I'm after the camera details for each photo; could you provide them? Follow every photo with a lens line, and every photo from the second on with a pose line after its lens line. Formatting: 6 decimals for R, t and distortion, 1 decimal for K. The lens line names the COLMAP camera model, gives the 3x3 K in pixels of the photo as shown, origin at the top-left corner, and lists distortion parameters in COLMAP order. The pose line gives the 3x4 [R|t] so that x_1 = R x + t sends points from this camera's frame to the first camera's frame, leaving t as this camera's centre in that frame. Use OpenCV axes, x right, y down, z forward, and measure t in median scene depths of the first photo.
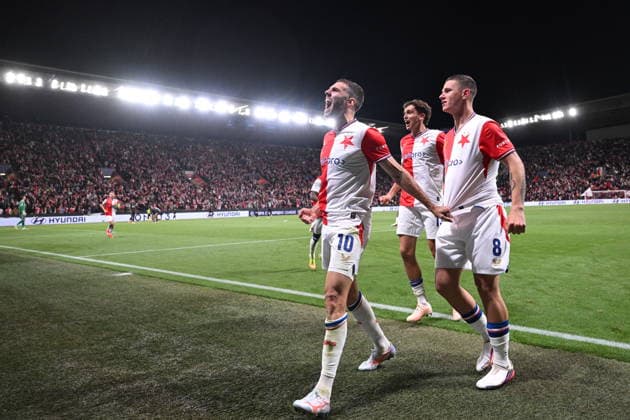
lens RADIAL K [[1574.7, 0, 315.3], [0, 1574.7, 208.9], [0, 0, 1]] dist [-0.515614, 0.000000]
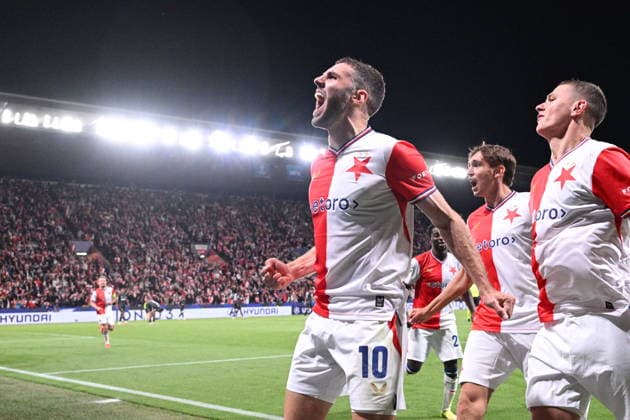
lens RADIAL K [[1574.7, 0, 314.3], [0, 1574.7, 211.7], [0, 0, 1]] dist [-0.515614, 0.000000]
pose [[0.976977, -0.015640, -0.212769, 0.104138], [-0.002154, 0.996535, -0.083142, 0.016250], [0.213332, 0.081686, 0.973559, 0.375961]]
